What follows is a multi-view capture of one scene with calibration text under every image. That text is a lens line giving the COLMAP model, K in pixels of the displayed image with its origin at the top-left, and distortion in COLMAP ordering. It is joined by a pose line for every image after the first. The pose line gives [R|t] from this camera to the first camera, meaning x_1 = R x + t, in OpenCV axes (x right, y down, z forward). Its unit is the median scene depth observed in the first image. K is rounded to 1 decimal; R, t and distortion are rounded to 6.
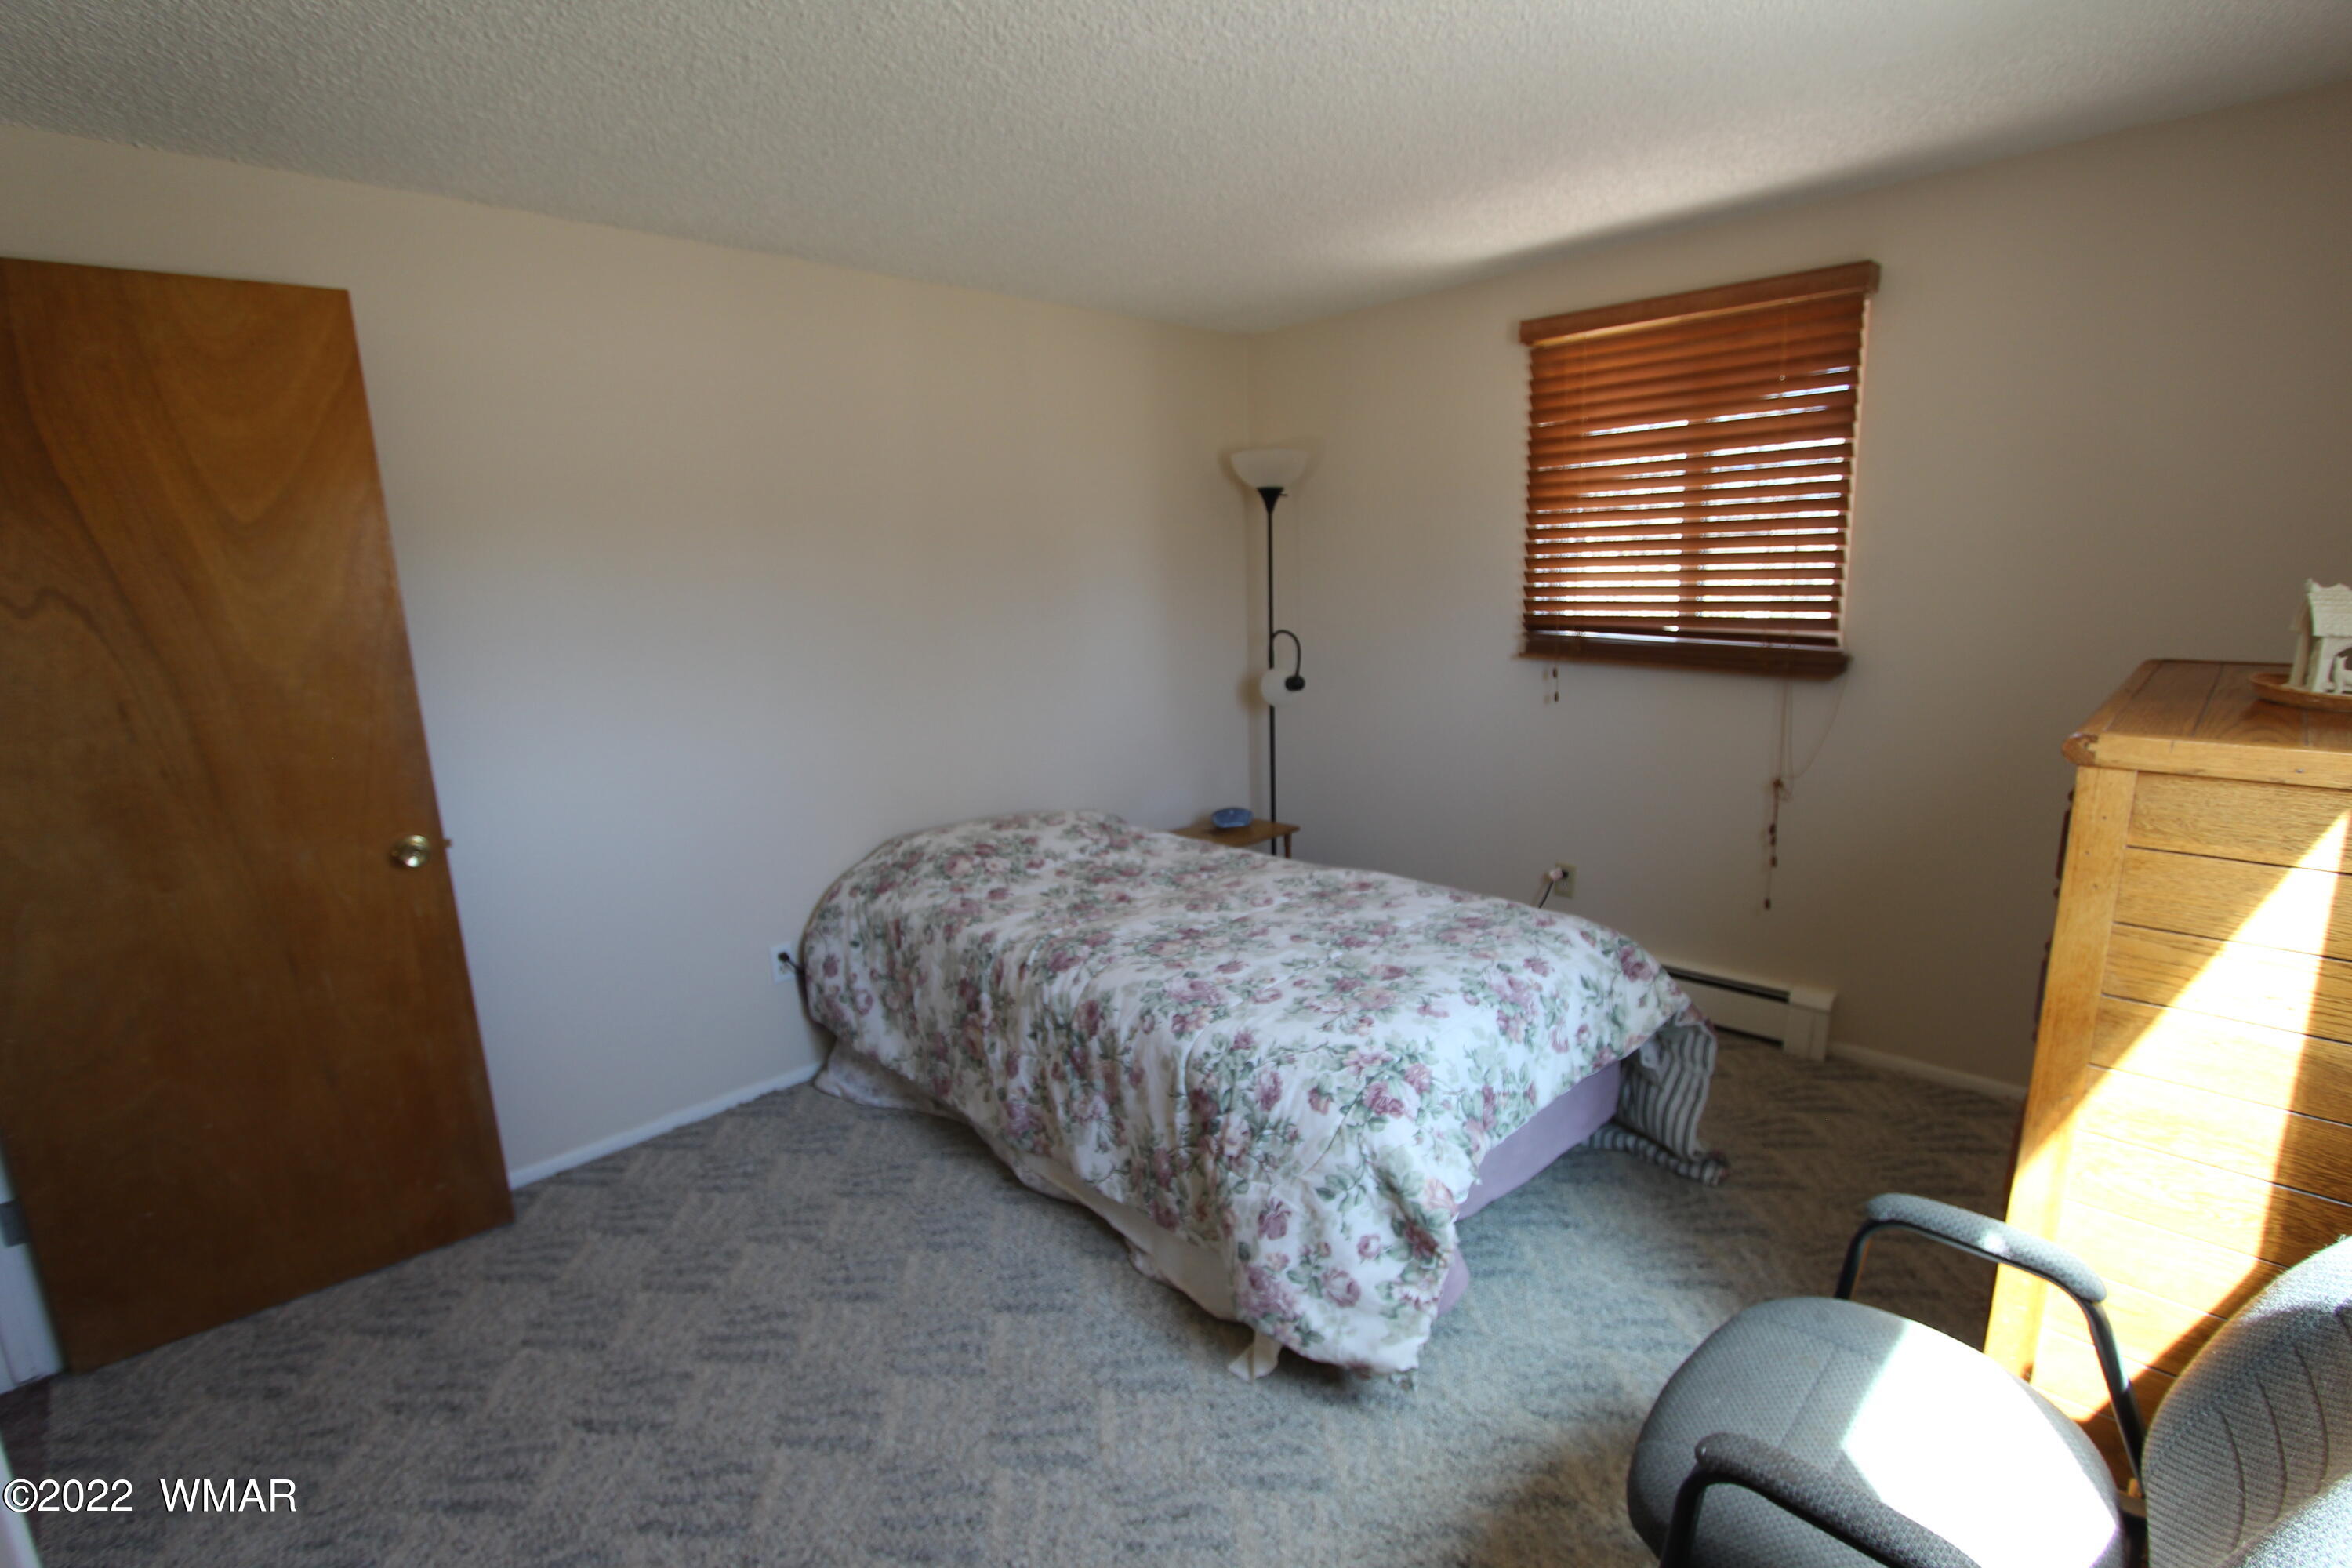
lens RADIAL K [[1079.5, 0, 1176.0], [0, 1079.5, 792.1], [0, 0, 1]] dist [-0.020340, 0.002158]
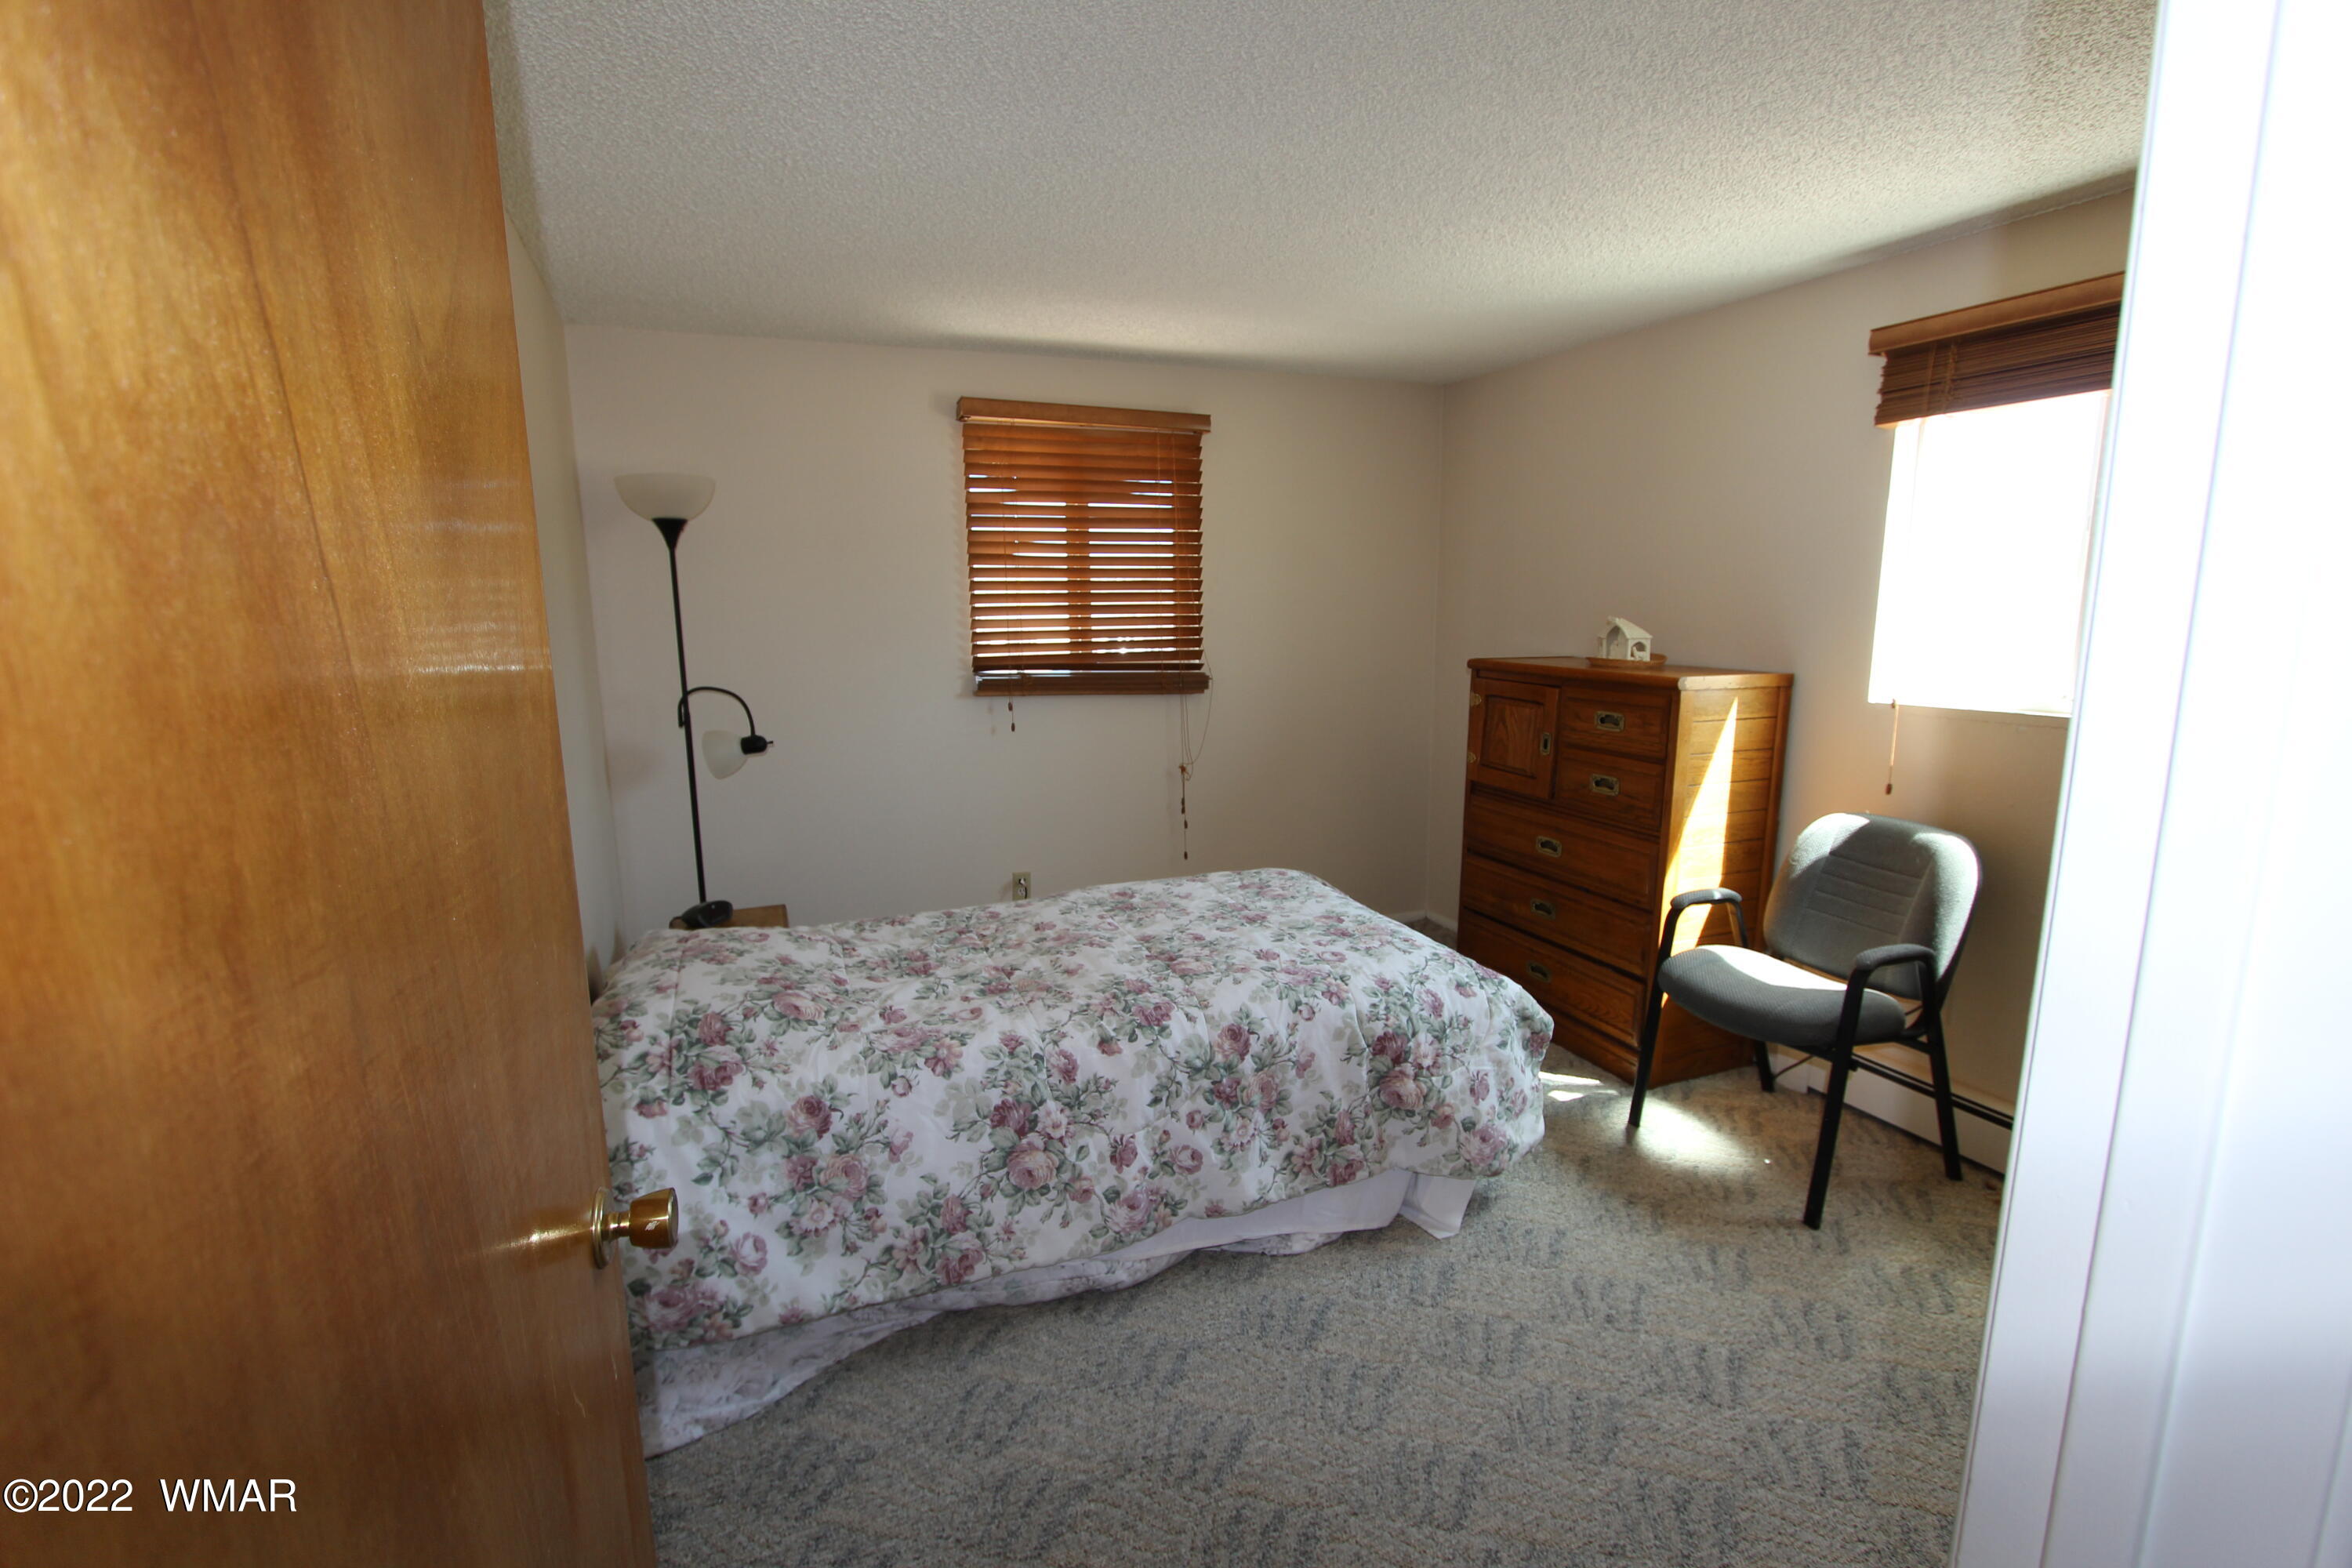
lens RADIAL K [[1079.5, 0, 1174.8], [0, 1079.5, 784.1], [0, 0, 1]] dist [-0.020340, 0.002158]
pose [[0.374187, -0.125182, 0.918866, -0.934293], [0.189121, 0.980325, 0.056540, -0.088558], [-0.907864, 0.152620, 0.390499, 0.581453]]
